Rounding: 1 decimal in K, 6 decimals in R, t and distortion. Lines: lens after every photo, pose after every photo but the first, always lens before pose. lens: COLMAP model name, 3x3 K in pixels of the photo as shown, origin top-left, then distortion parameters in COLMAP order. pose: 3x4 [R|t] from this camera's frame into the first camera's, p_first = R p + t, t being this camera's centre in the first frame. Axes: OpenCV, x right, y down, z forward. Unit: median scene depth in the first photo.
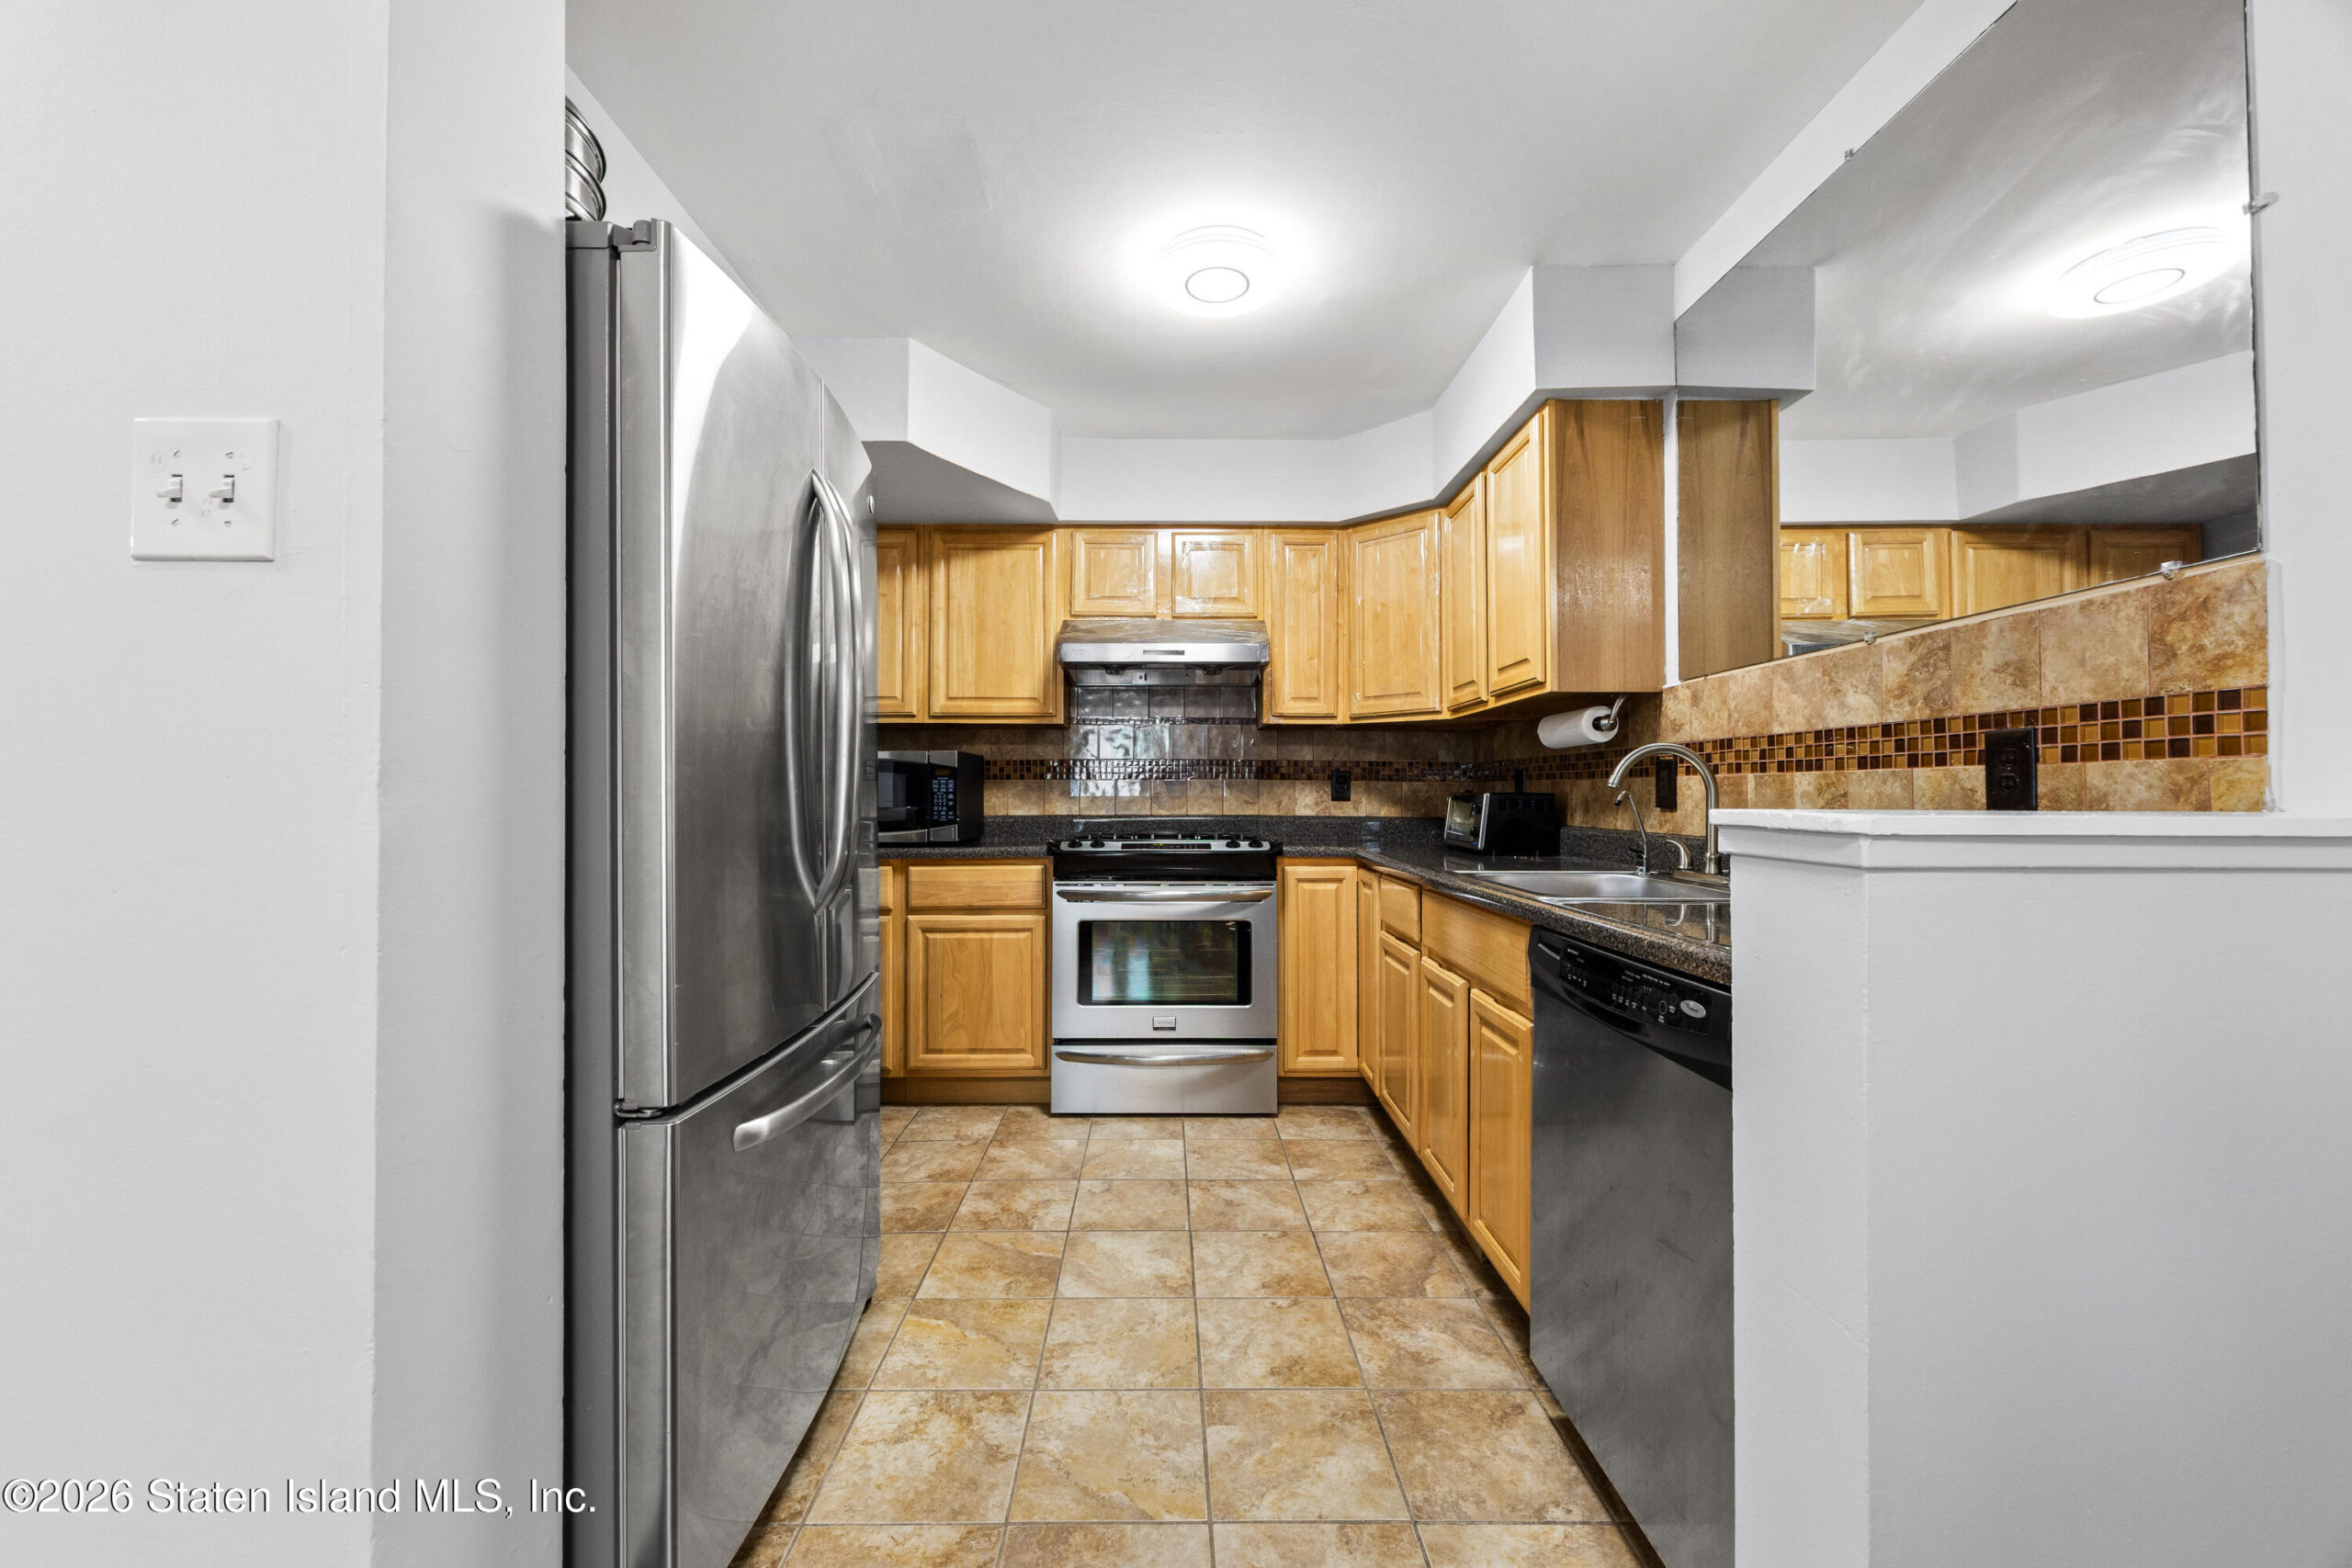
lens RADIAL K [[908.2, 0, 1176.0], [0, 908.2, 784.0], [0, 0, 1]] dist [0.002103, 0.000279]
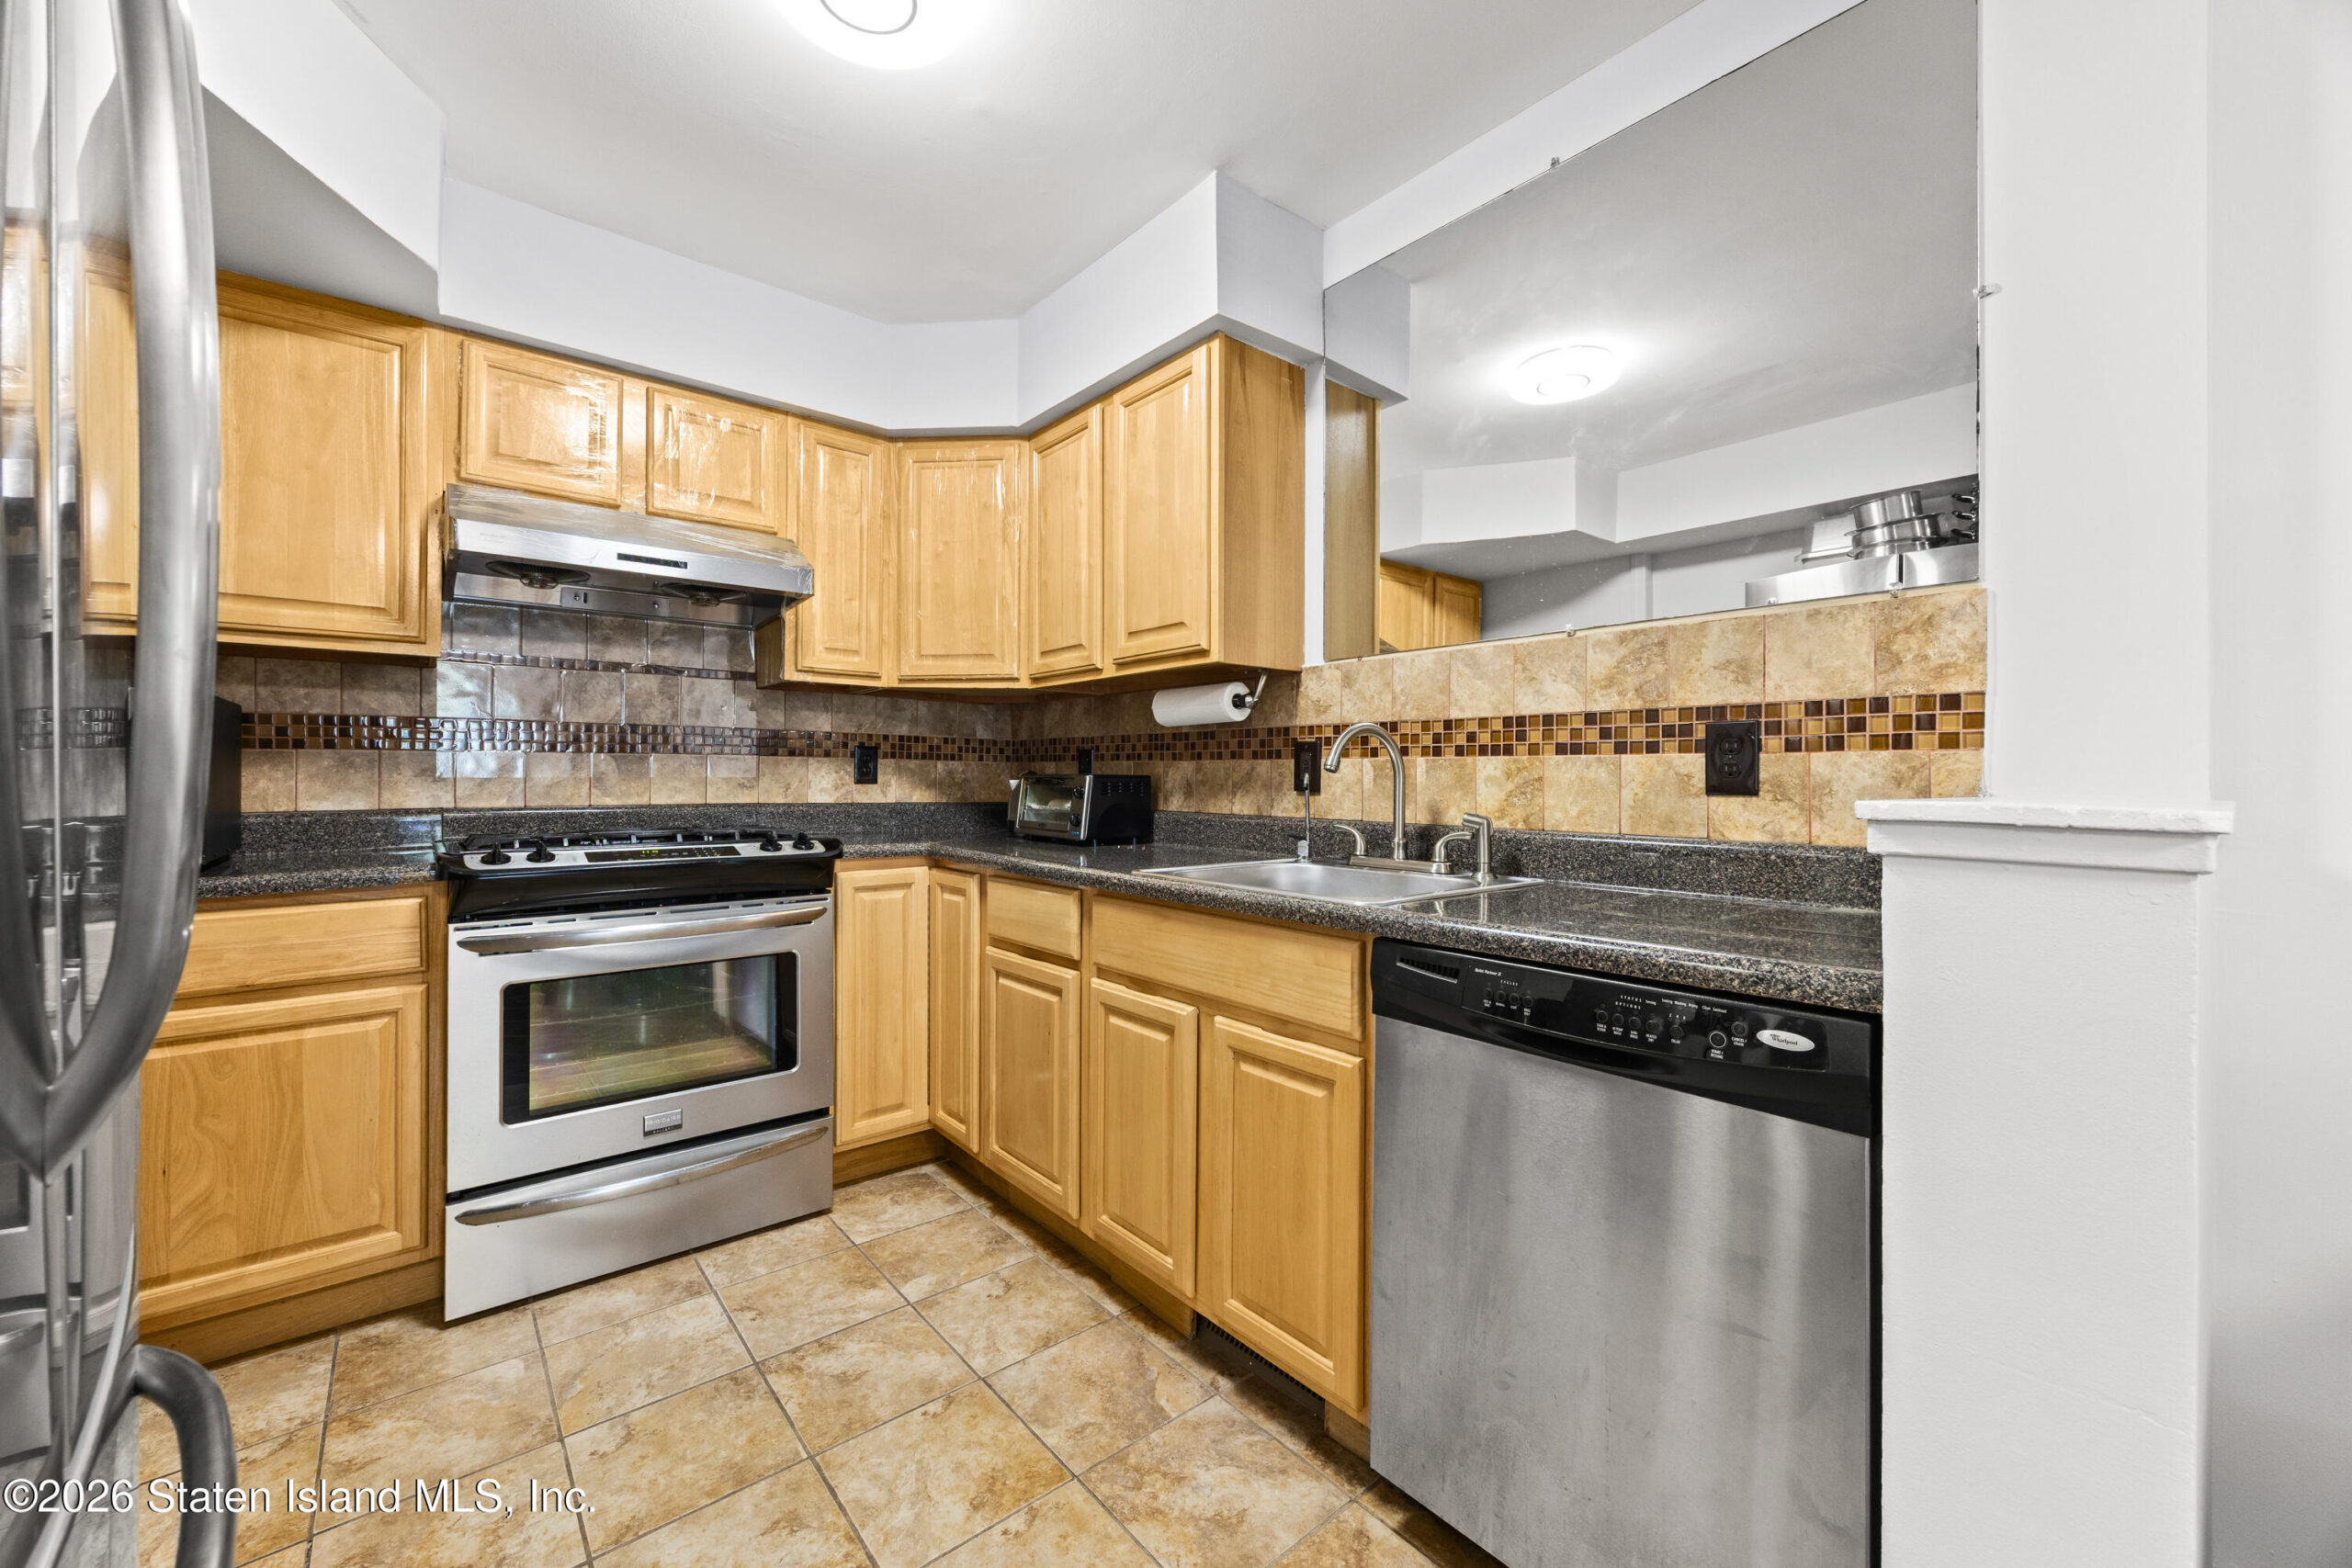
lens RADIAL K [[908.3, 0, 1165.6], [0, 908.3, 775.0], [0, 0, 1]] dist [-0.001430, -0.000247]
pose [[0.778478, 0.002061, 0.627668, -0.175950], [-0.010386, 0.999900, 0.009598, 0.001135], [-0.627586, -0.013990, 0.778422, 0.320537]]
